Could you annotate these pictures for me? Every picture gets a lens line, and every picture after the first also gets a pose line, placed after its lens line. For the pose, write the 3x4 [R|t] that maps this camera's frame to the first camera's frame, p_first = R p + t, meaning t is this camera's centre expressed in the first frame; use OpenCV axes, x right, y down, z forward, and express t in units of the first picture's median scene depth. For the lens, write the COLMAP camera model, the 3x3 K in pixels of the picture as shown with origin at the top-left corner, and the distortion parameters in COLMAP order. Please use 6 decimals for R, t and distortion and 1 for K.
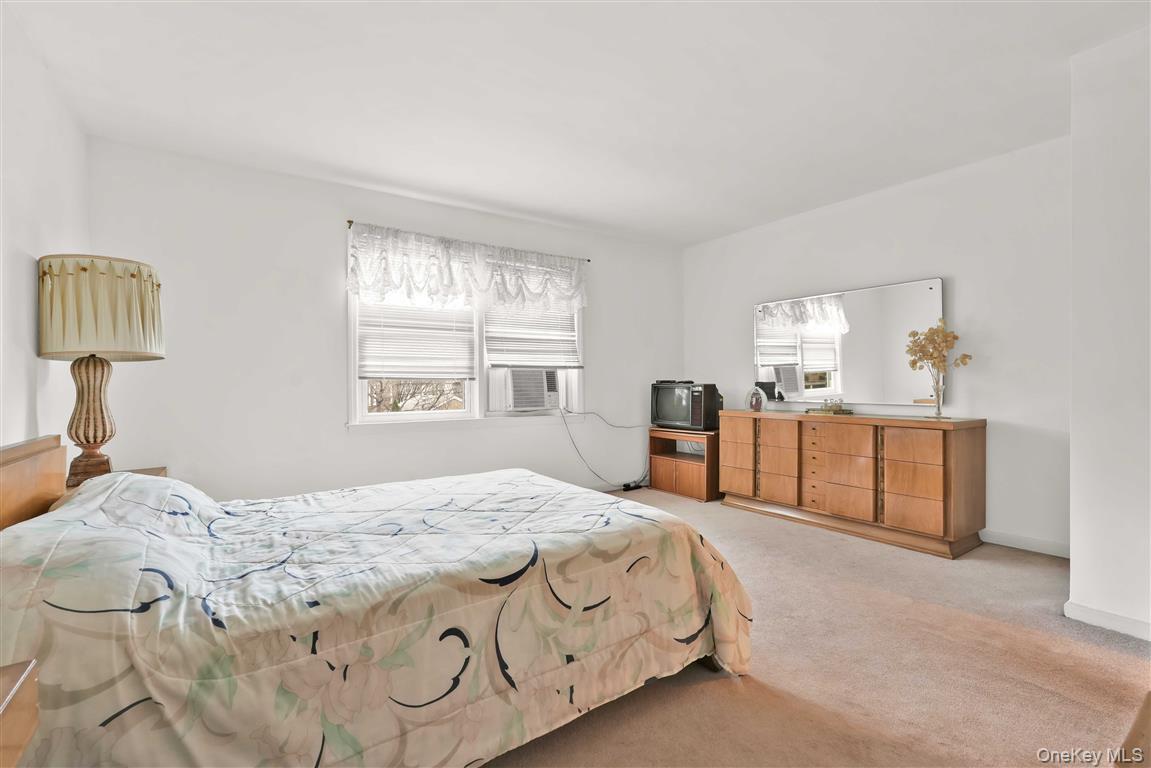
lens RADIAL K [[506.1, 0, 565.5], [0, 506.1, 378.4], [0, 0, 1]] dist [-0.005084, 0.000243]
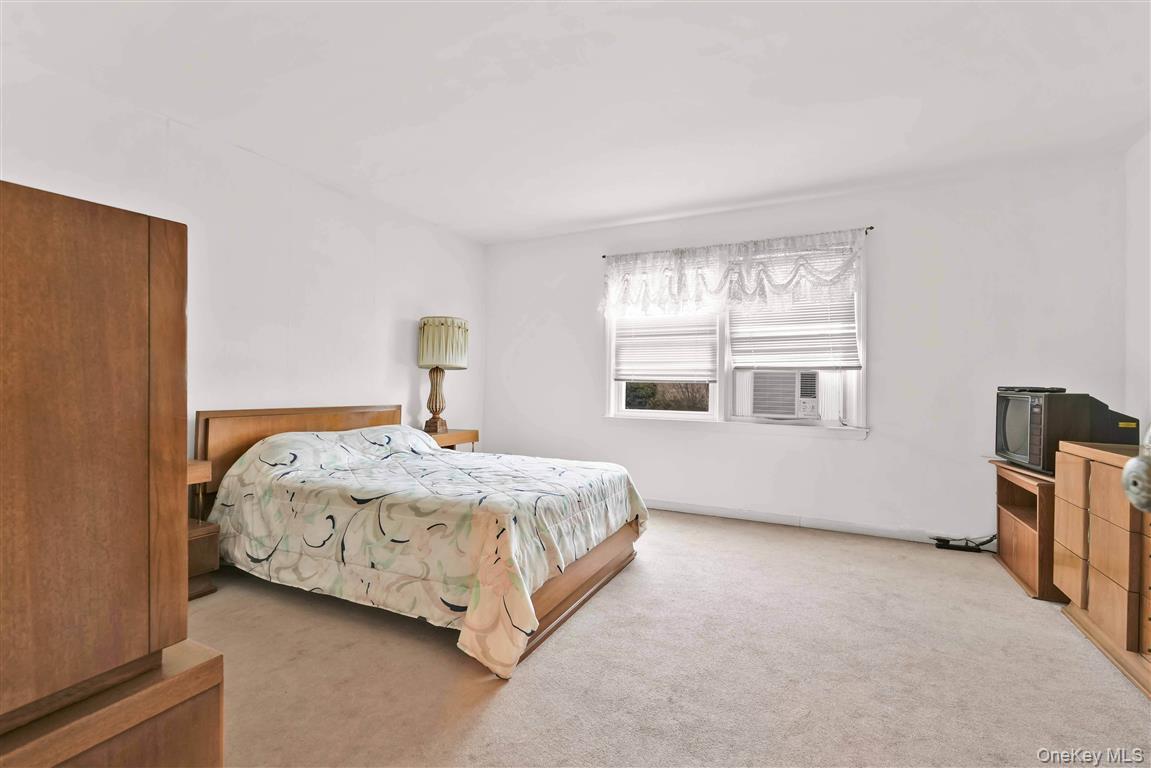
lens RADIAL K [[506.1, 0, 571.4], [0, 506.1, 373.8], [0, 0, 1]] dist [-0.005084, 0.000243]
pose [[0.485391, -0.006010, -0.874277, 0.565252], [-0.009074, 0.999888, -0.011911, 0.000211], [0.874250, 0.013715, 0.485282, 0.275115]]
